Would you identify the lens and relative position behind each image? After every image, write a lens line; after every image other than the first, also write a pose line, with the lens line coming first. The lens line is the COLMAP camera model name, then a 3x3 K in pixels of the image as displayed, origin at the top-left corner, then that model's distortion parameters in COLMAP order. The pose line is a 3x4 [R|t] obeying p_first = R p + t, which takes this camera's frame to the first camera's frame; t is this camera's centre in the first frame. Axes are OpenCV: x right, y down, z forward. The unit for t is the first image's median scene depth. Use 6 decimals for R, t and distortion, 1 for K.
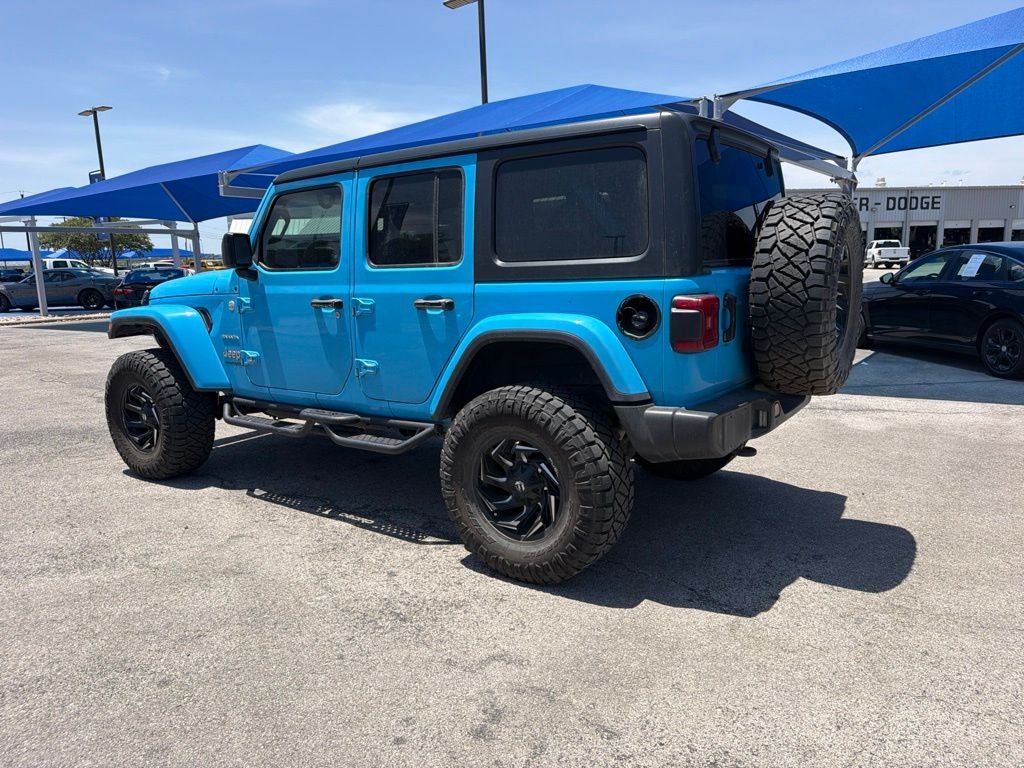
lens RADIAL K [[721.1, 0, 508.4], [0, 721.1, 382.8], [0, 0, 1]] dist [0.059400, -0.088614]
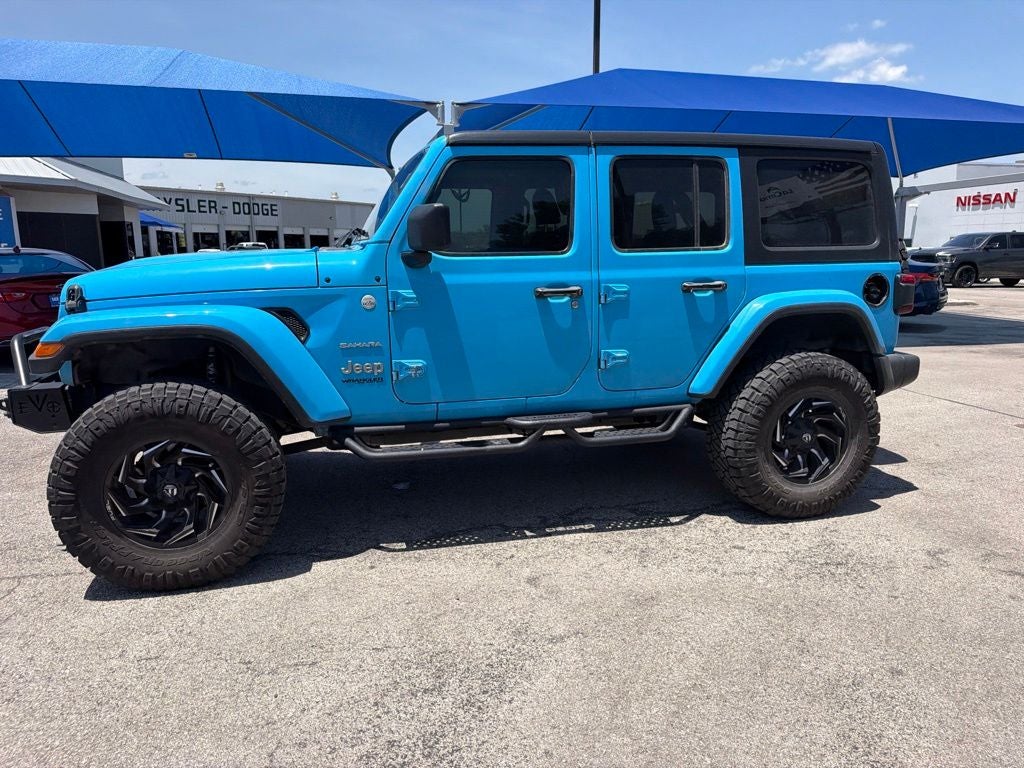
lens RADIAL K [[723.2, 0, 505.2], [0, 723.2, 382.9], [0, 0, 1]] dist [0.040457, -0.056894]
pose [[0.642271, -0.115778, 0.757683, -1.026198], [0.117127, 0.991741, 0.052258, -0.056347], [-0.757476, 0.055181, 0.650527, 0.508125]]
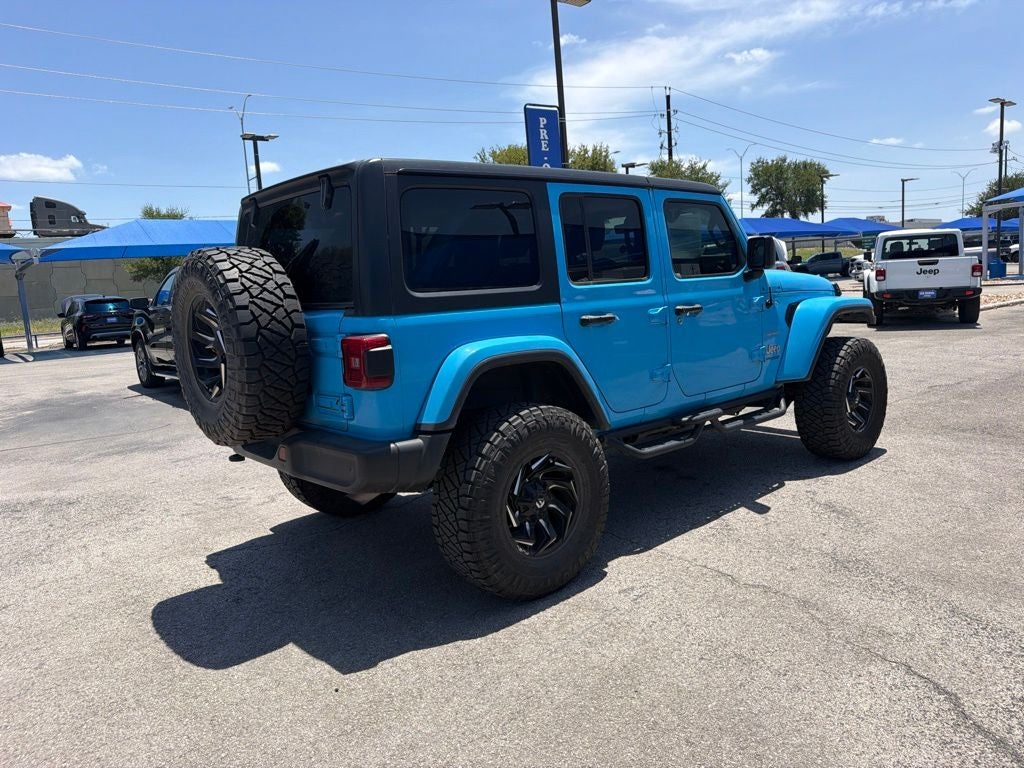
lens RADIAL K [[724.8, 0, 508.1], [0, 724.8, 355.2], [0, 0, 1]] dist [0.038693, -0.051065]
pose [[-0.263724, 0.144542, -0.953707, 1.151936], [-0.094271, 0.980114, 0.174612, -0.286665], [0.959981, 0.135956, -0.244853, 1.443495]]
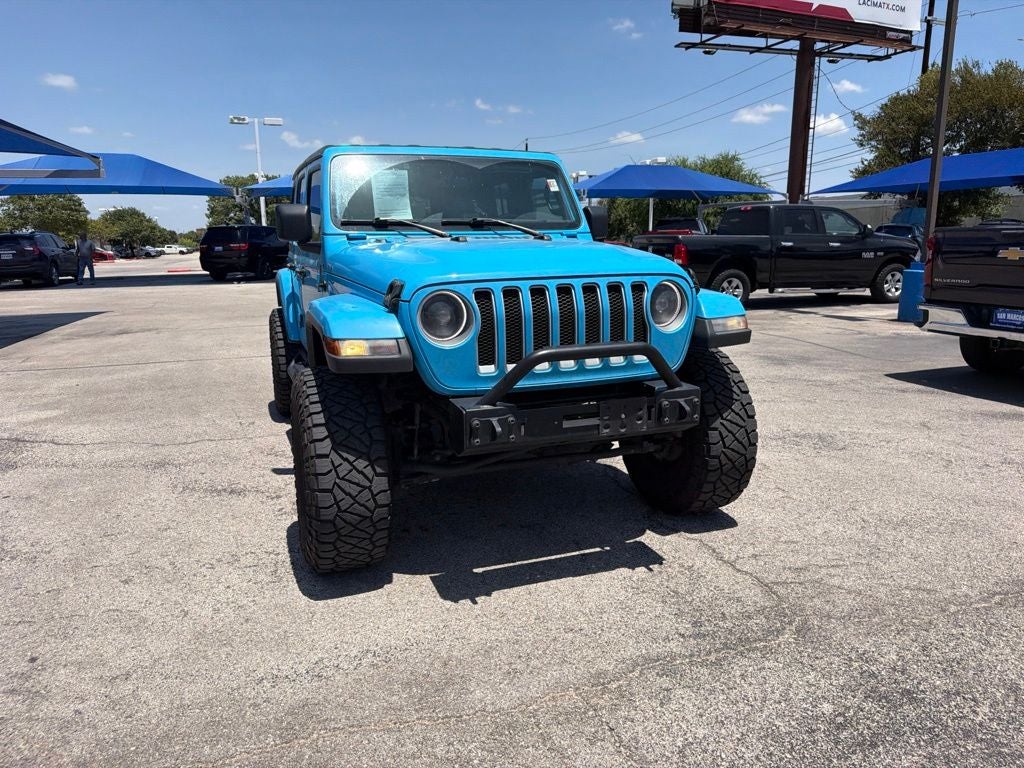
lens RADIAL K [[723.9, 0, 517.0], [0, 723.9, 382.0], [0, 0, 1]] dist [0.034506, -0.044382]
pose [[-0.820846, -0.076401, 0.566017, -1.033562], [0.129056, 0.940572, 0.314117, -0.354693], [-0.556378, 0.330890, -0.762205, 2.241132]]
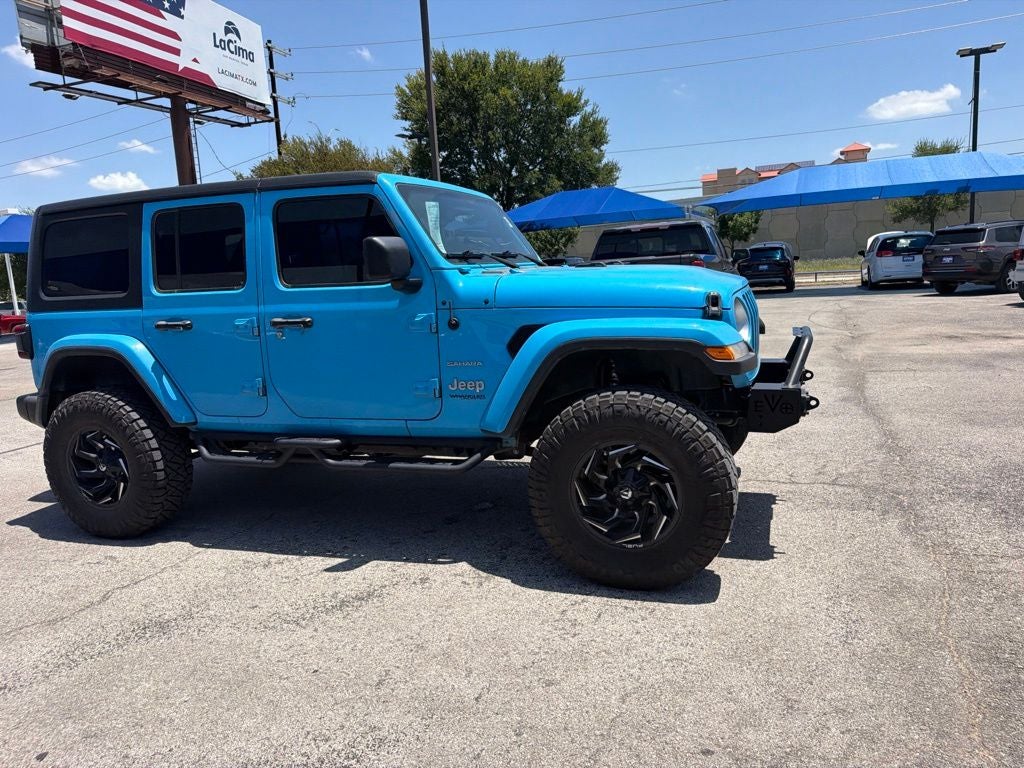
lens RADIAL K [[724.5, 0, 509.7], [0, 724.5, 378.8], [0, 0, 1]] dist [0.034533, -0.046018]
pose [[-0.965150, 0.122026, -0.231504, -0.051745], [0.044050, 0.947763, 0.315920, -0.419133], [0.257962, 0.294713, -0.920109, 2.460266]]
